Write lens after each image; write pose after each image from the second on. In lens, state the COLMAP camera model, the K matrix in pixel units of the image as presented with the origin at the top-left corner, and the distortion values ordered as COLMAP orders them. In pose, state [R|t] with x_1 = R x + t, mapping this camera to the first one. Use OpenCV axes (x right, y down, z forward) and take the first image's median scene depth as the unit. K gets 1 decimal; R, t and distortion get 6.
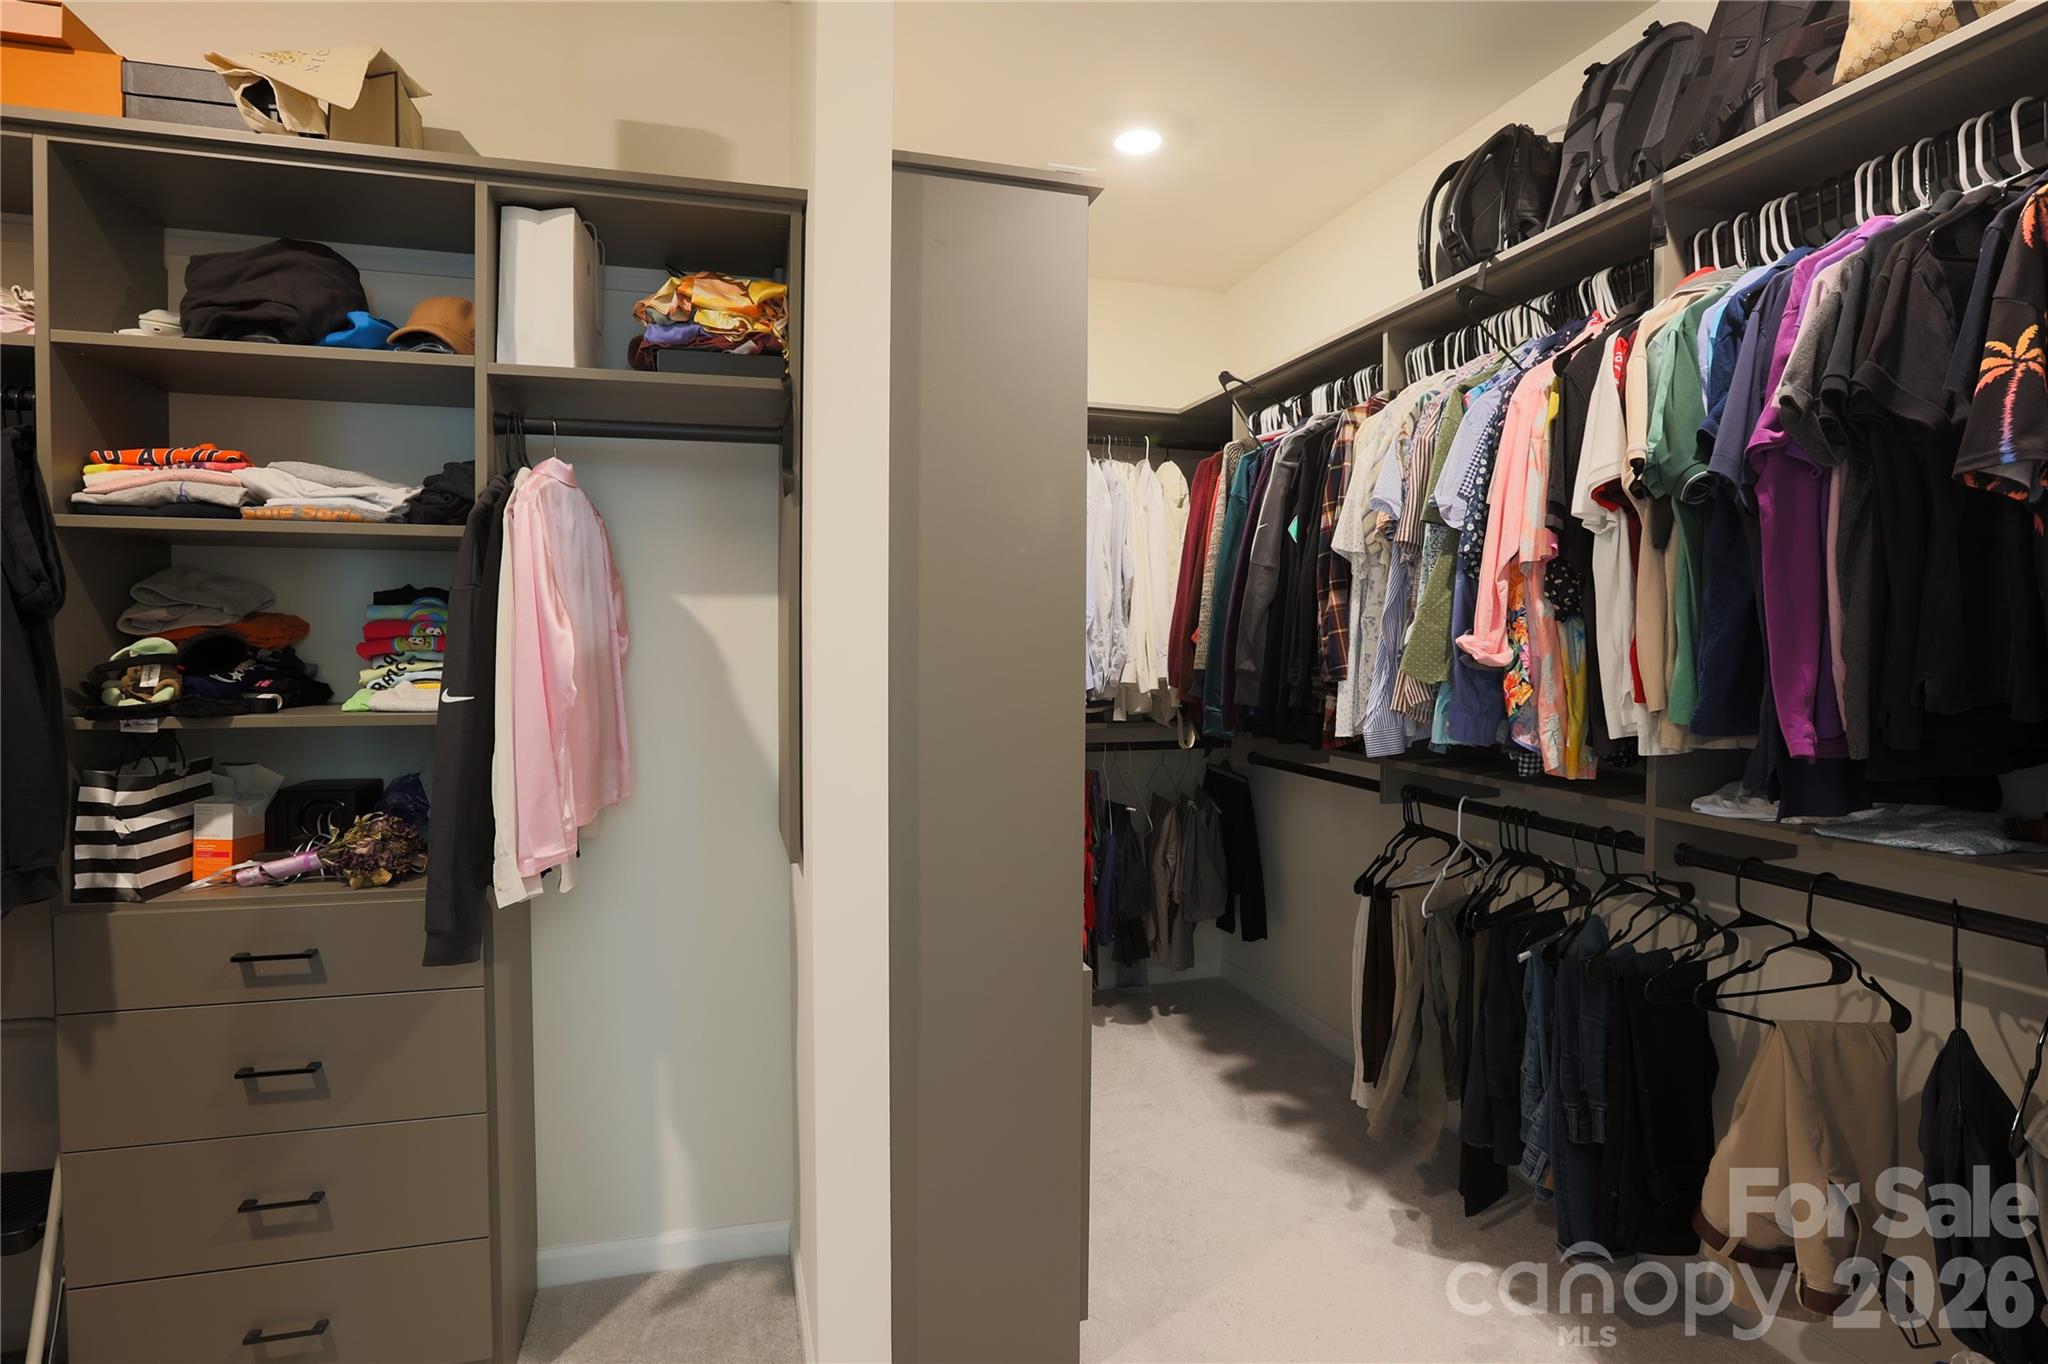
lens RADIAL K [[913.4, 0, 1024.1], [0, 913.4, 659.6], [0, 0, 1]] dist [-0.000510, 0.000209]
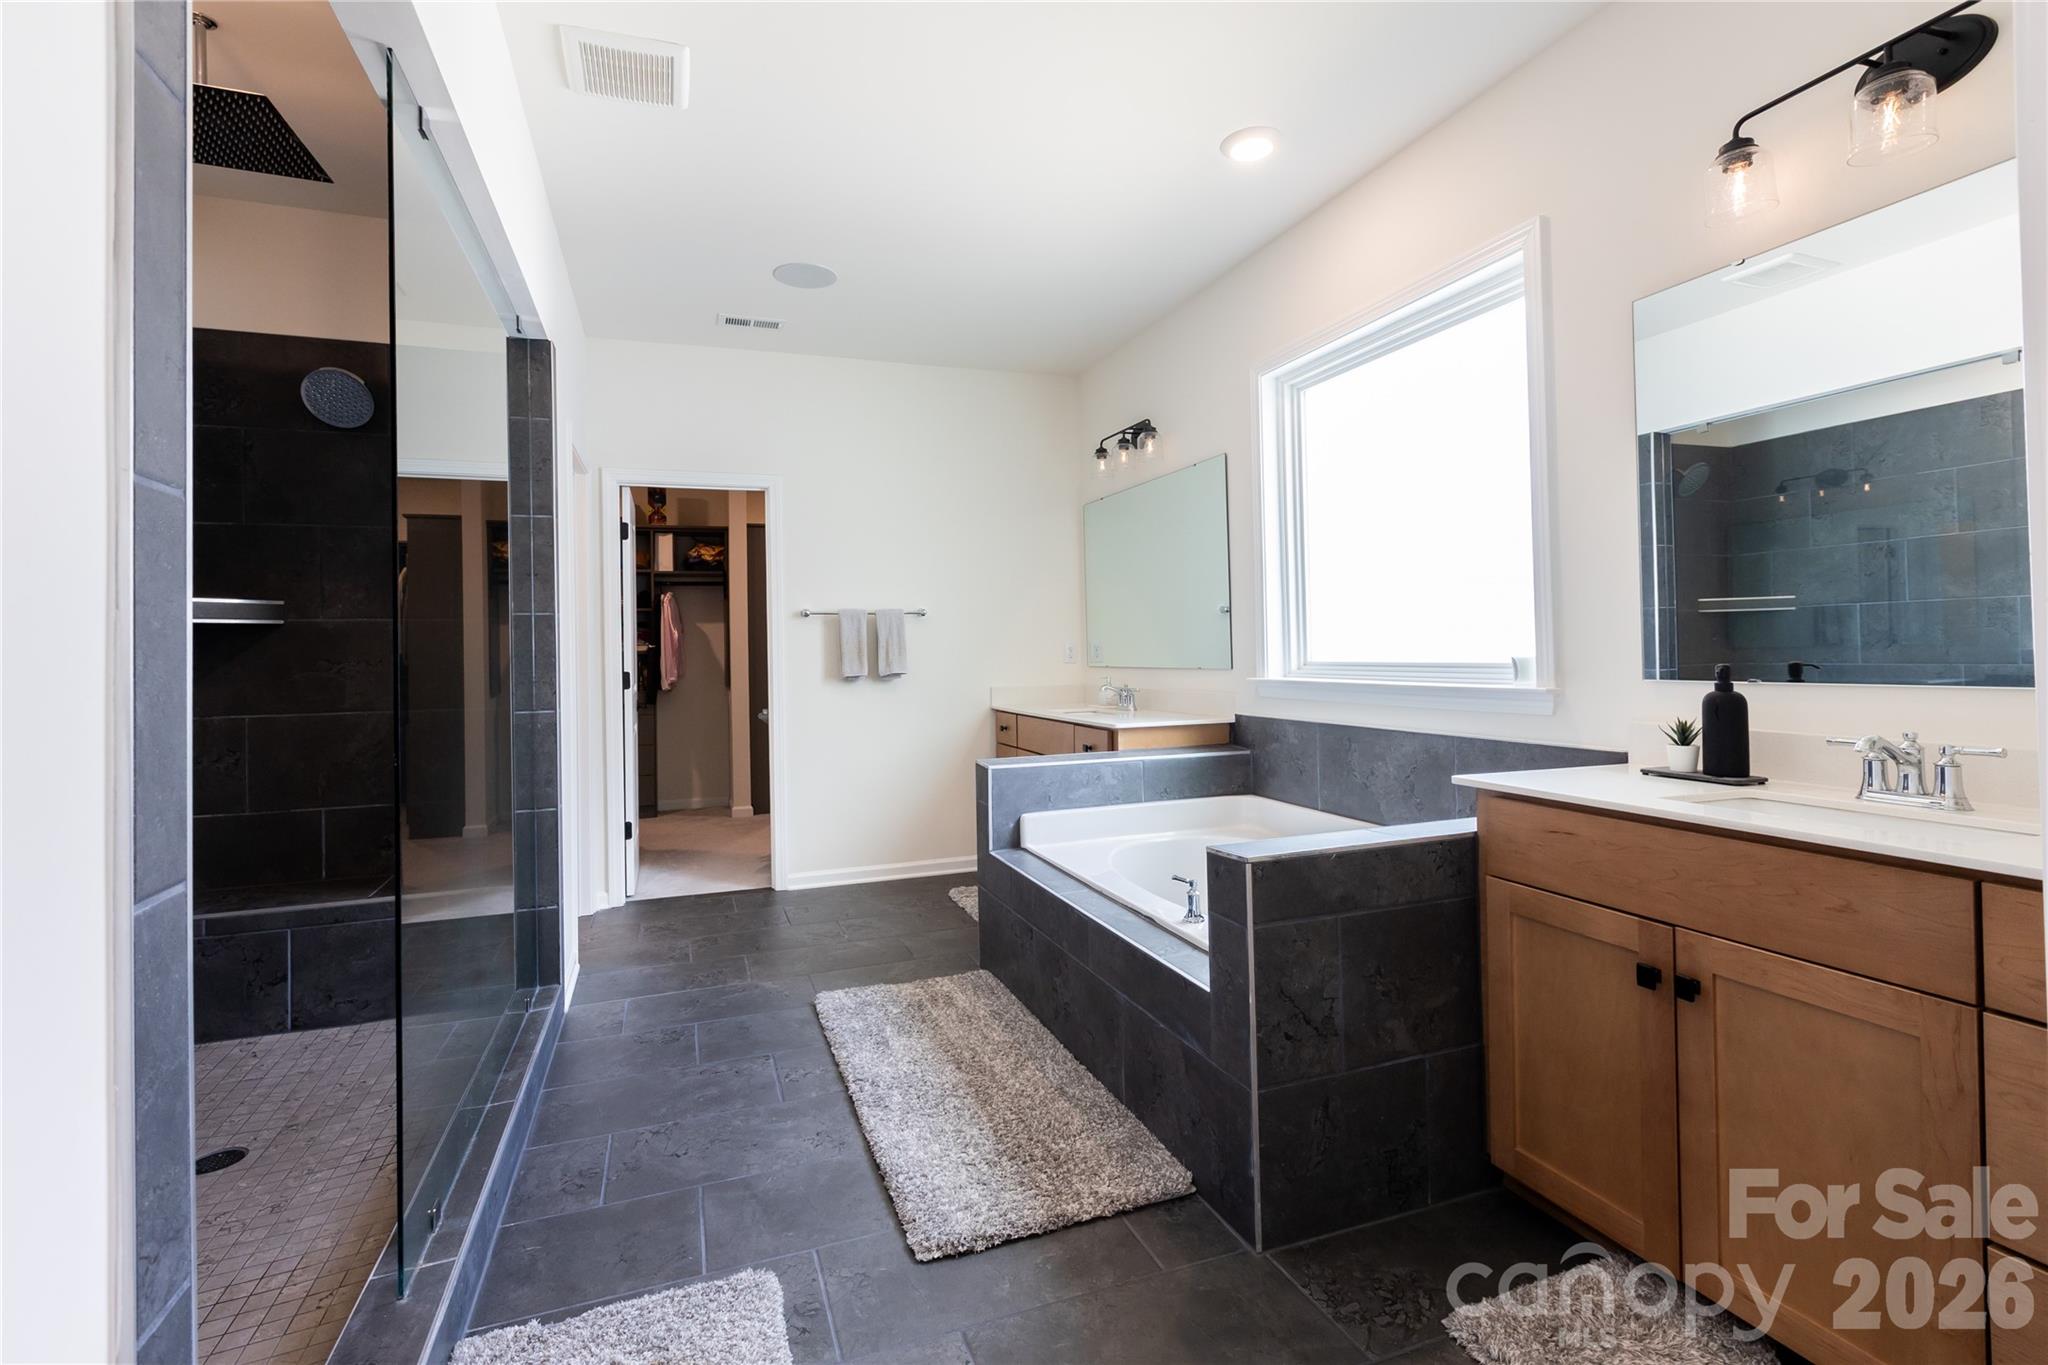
lens RADIAL K [[913.4, 0, 1024.1], [0, 913.4, 660.1], [0, 0, 1]] dist [-0.000510, 0.000209]
pose [[0.999600, -0.013203, 0.025009, 1.067663], [0.013438, 0.999867, -0.009238, 0.165547], [-0.024884, 0.009571, 0.999645, -3.414035]]
